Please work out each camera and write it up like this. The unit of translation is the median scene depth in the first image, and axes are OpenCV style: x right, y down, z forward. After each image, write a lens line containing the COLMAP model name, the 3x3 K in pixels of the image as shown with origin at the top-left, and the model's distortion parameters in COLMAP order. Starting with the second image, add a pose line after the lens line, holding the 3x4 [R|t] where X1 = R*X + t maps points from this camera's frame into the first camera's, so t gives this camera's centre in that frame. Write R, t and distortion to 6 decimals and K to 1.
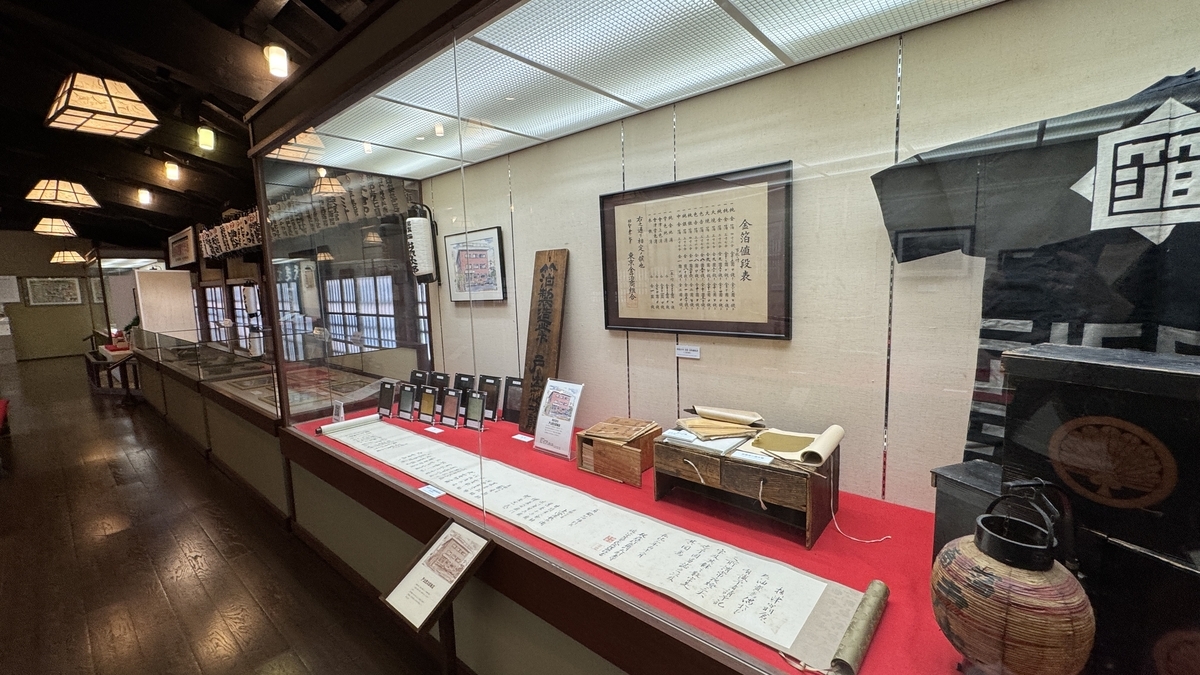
lens RADIAL K [[476.7, 0, 604.5], [0, 476.7, 333.5], [0, 0, 1]] dist [-0.011660, 0.000299]
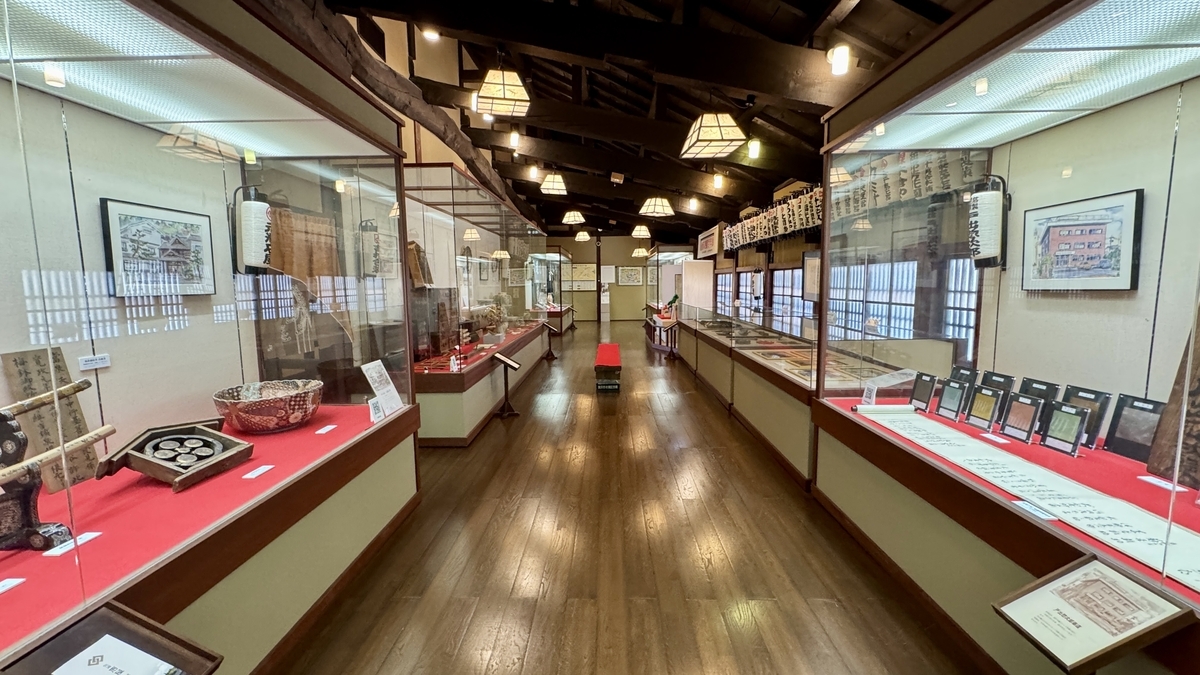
lens RADIAL K [[476.7, 0, 596.9], [0, 476.7, 335.4], [0, 0, 1]] dist [-0.011660, 0.000299]
pose [[0.614188, 0.107790, -0.781764, -0.127642], [-0.088378, 0.993791, 0.067591, 0.020274], [0.784196, 0.027578, 0.619901, -0.081449]]
